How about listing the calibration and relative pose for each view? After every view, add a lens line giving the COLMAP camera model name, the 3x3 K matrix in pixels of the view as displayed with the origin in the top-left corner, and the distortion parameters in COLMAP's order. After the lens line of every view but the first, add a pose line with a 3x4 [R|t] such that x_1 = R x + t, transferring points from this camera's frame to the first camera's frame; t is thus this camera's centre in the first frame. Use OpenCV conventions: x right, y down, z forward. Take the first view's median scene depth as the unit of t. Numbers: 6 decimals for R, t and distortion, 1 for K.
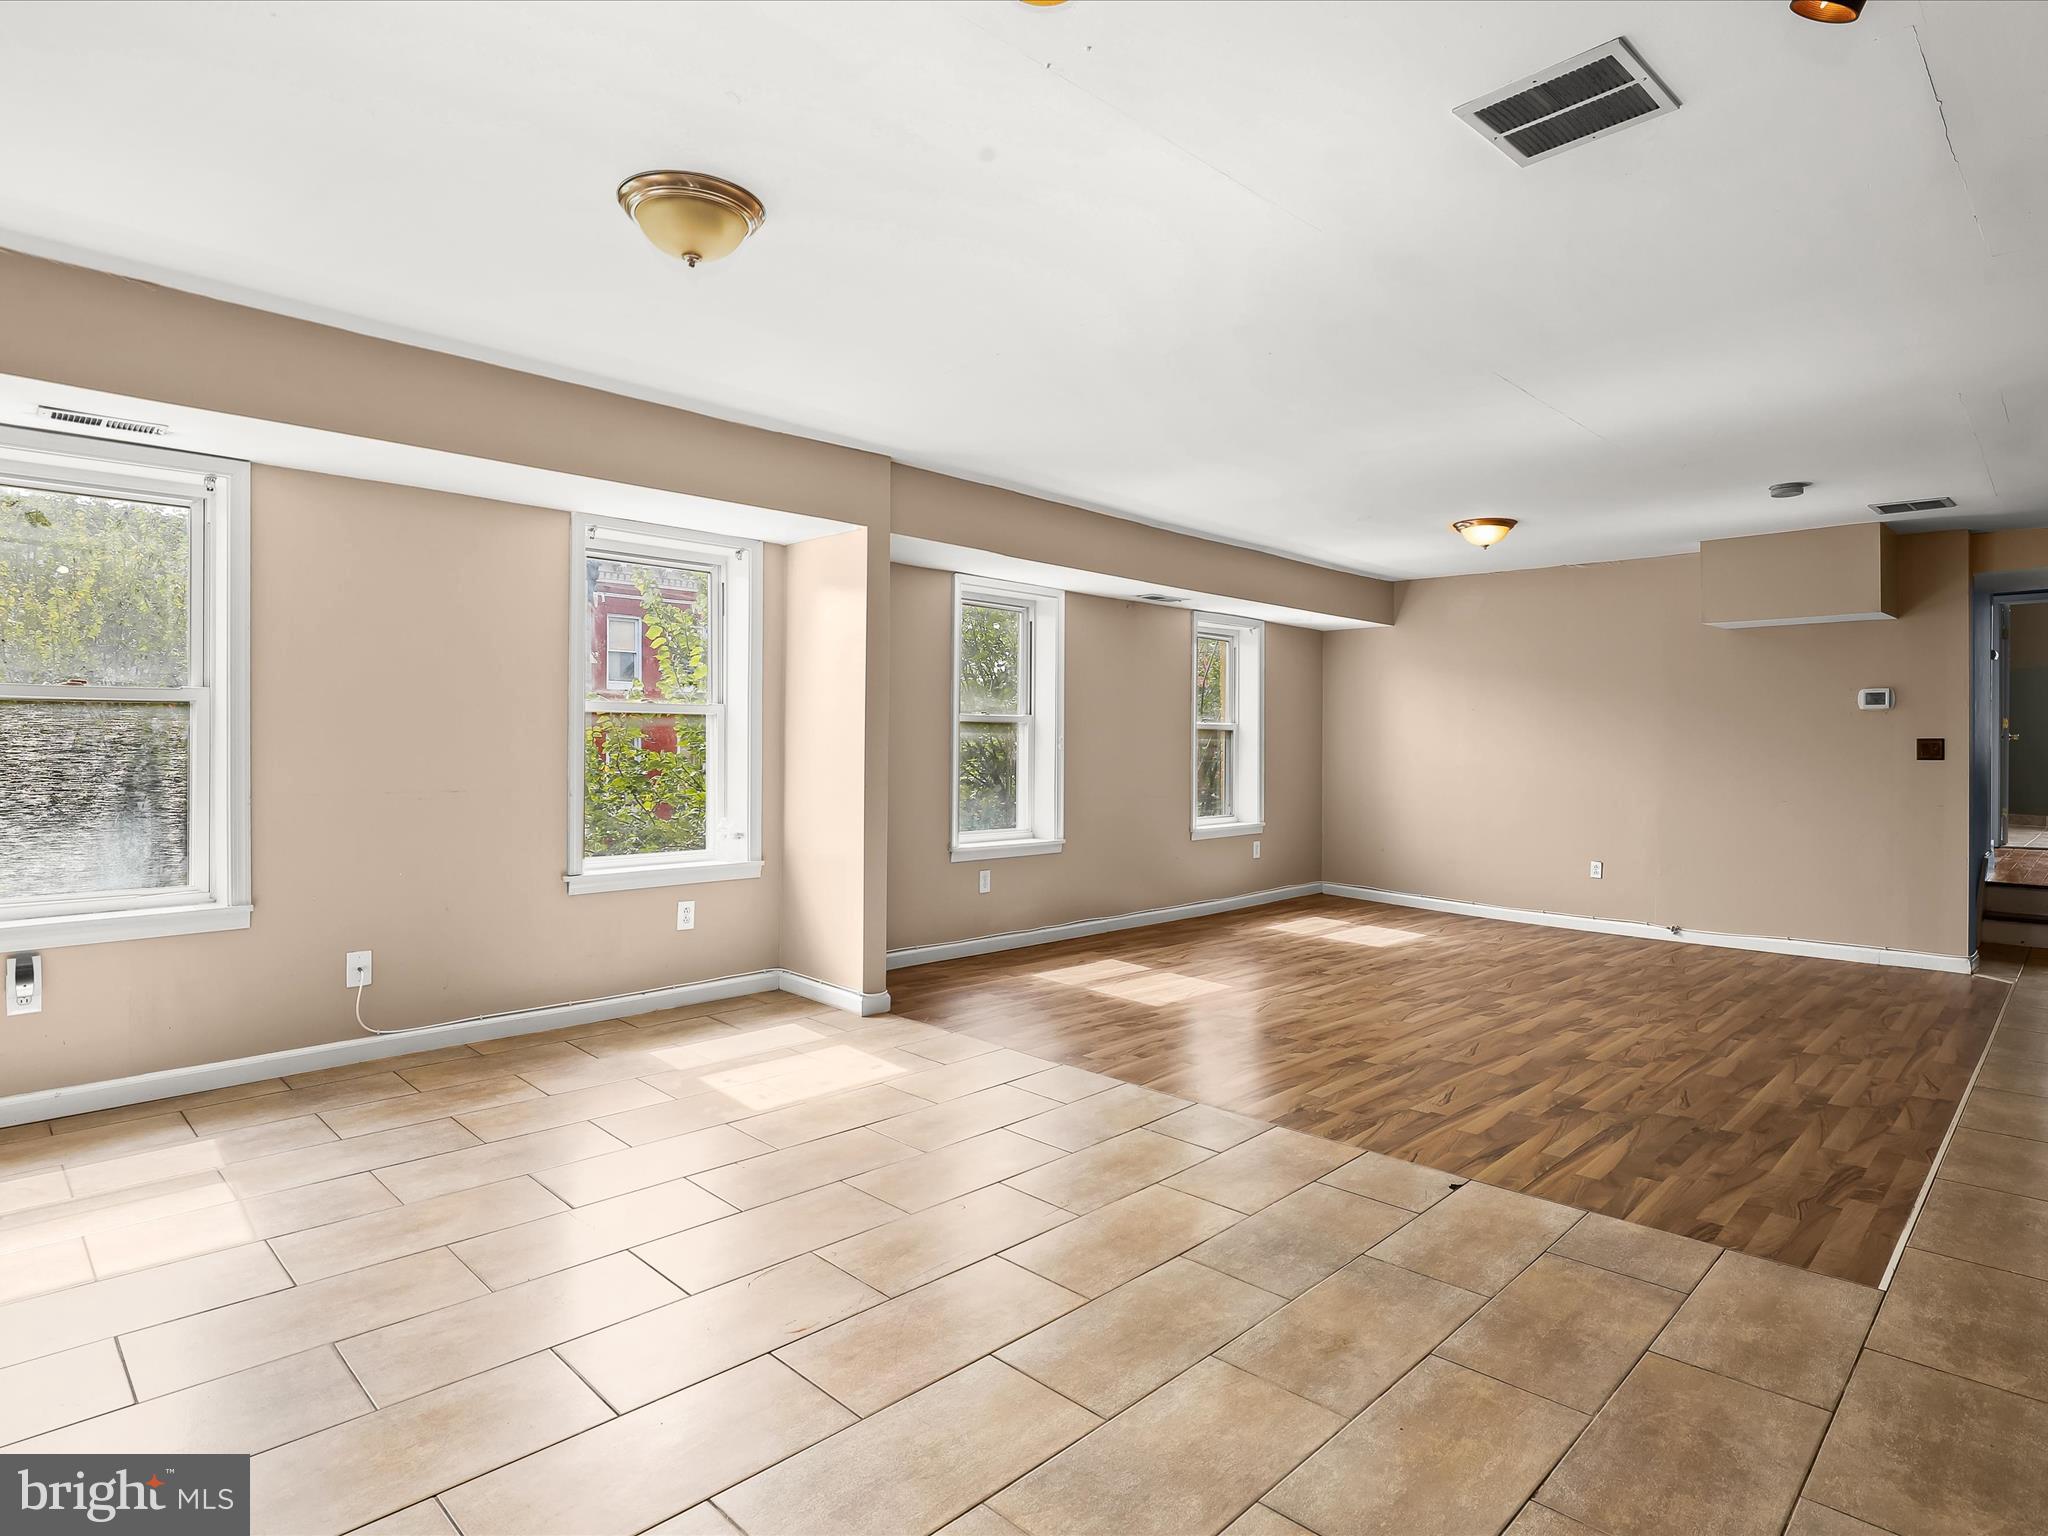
lens RADIAL K [[1093.3, 0, 1041.3], [0, 1093.3, 752.5], [0, 0, 1]] dist [-0.009885, 0.001774]
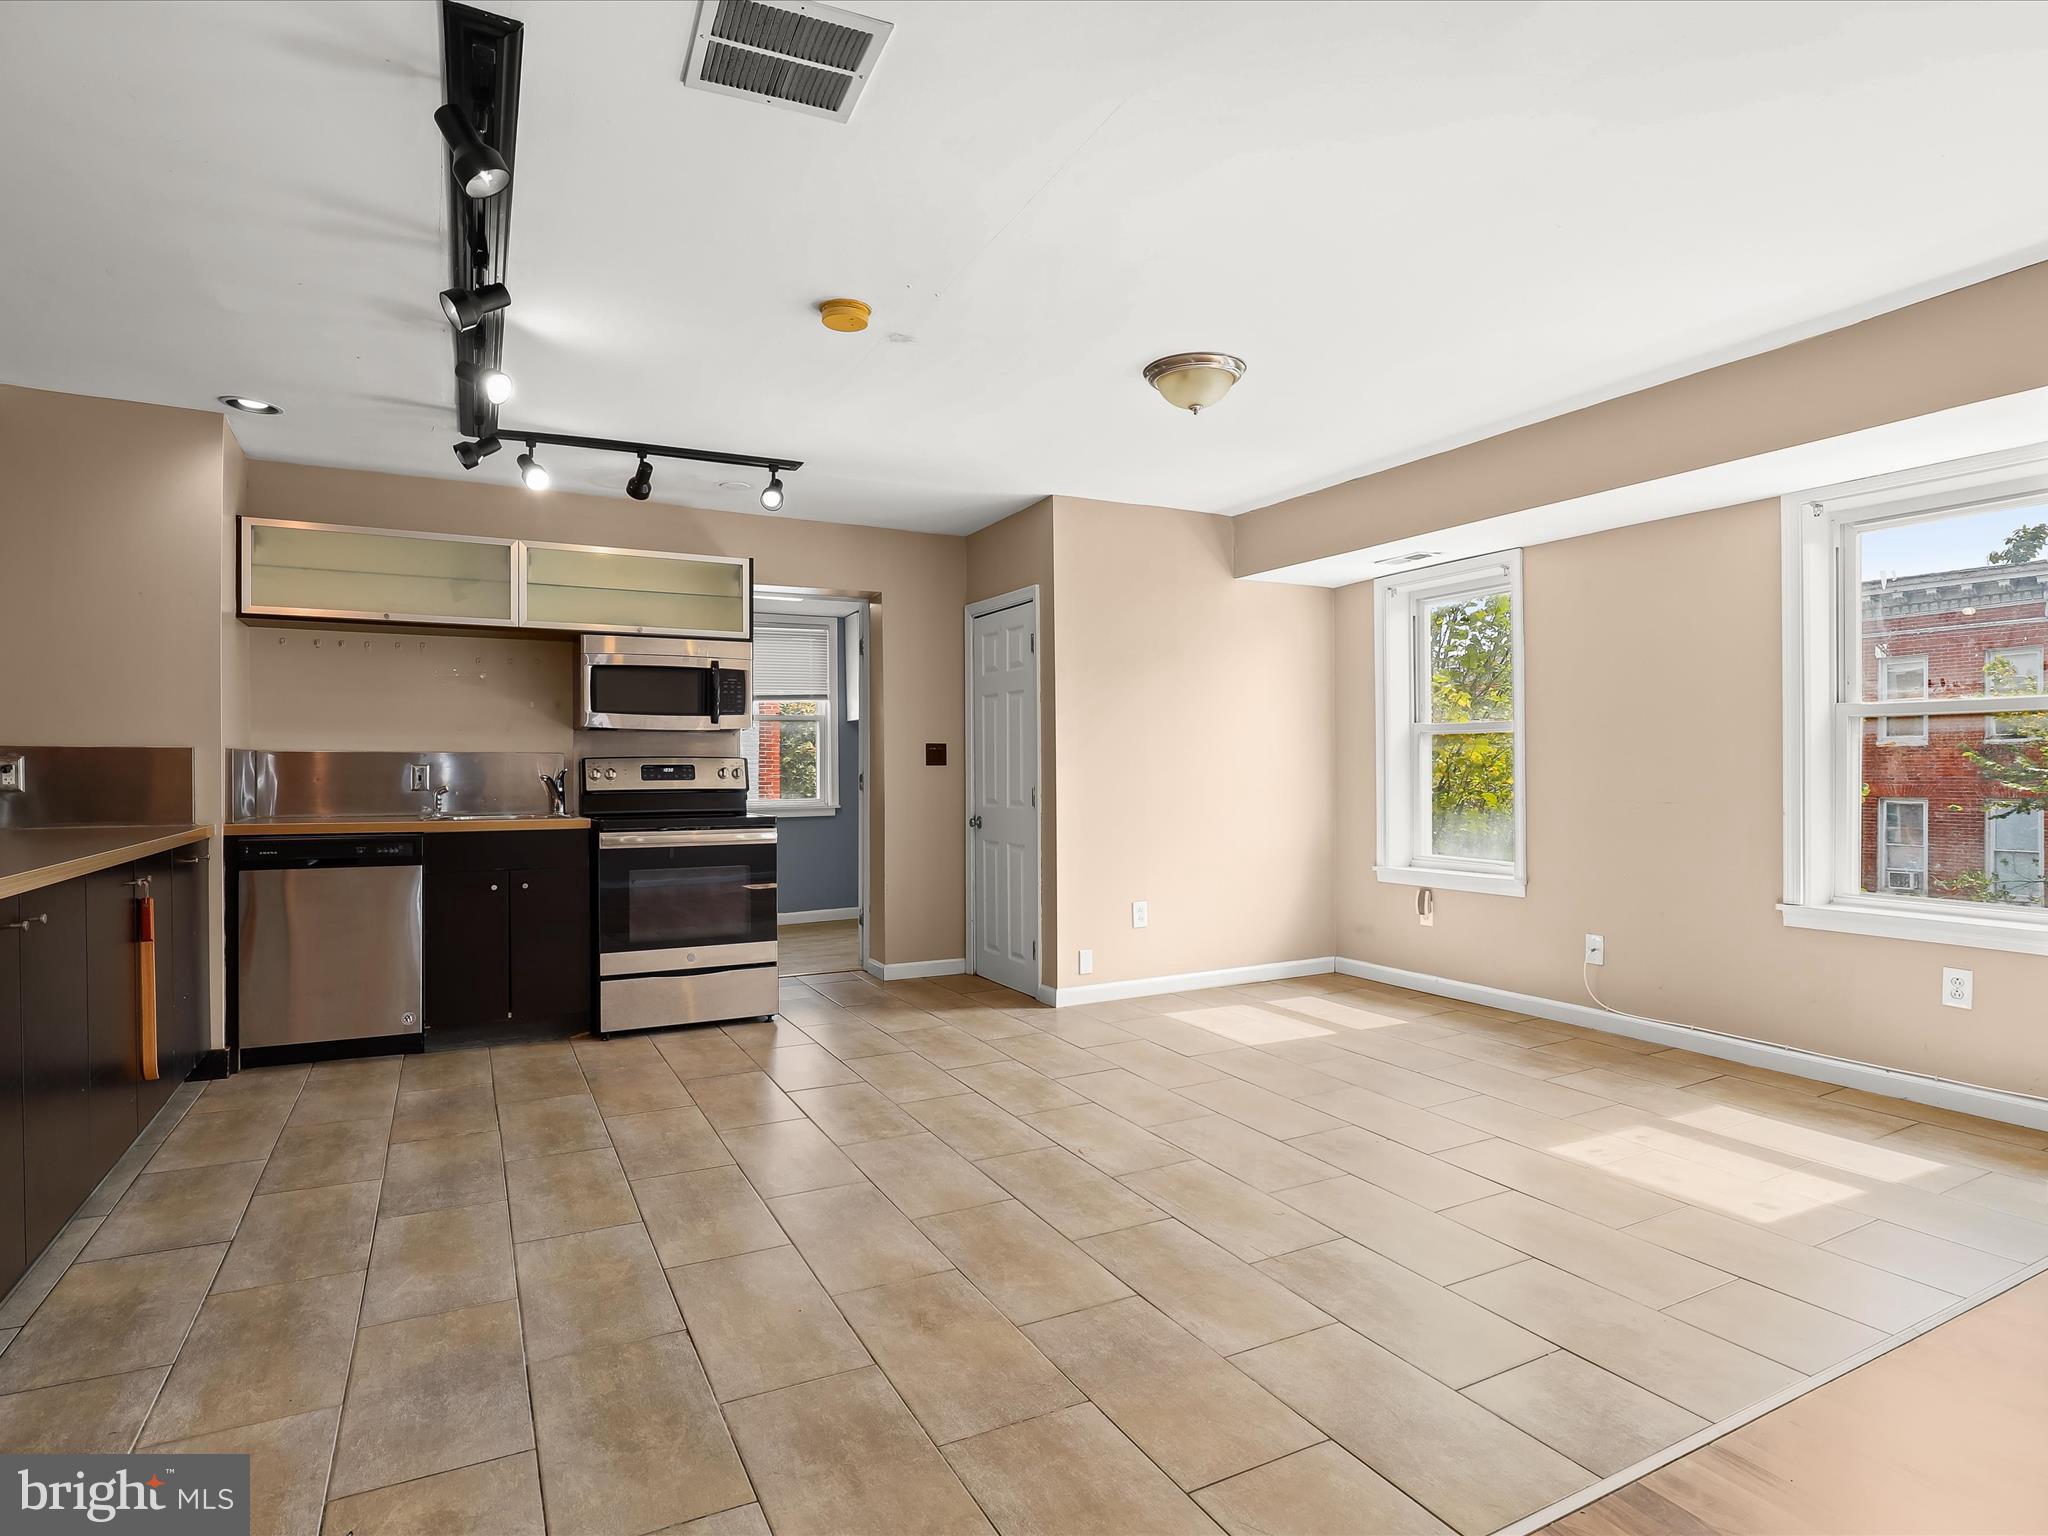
lens RADIAL K [[1093.3, 0, 1032.7], [0, 1093.3, 778.9], [0, 0, 1]] dist [-0.009885, 0.001774]
pose [[-0.298649, 0.008765, -0.954323, 1.274762], [-0.002037, 0.999950, 0.009821, 0.007228], [0.954361, 0.004877, -0.298616, 1.447843]]
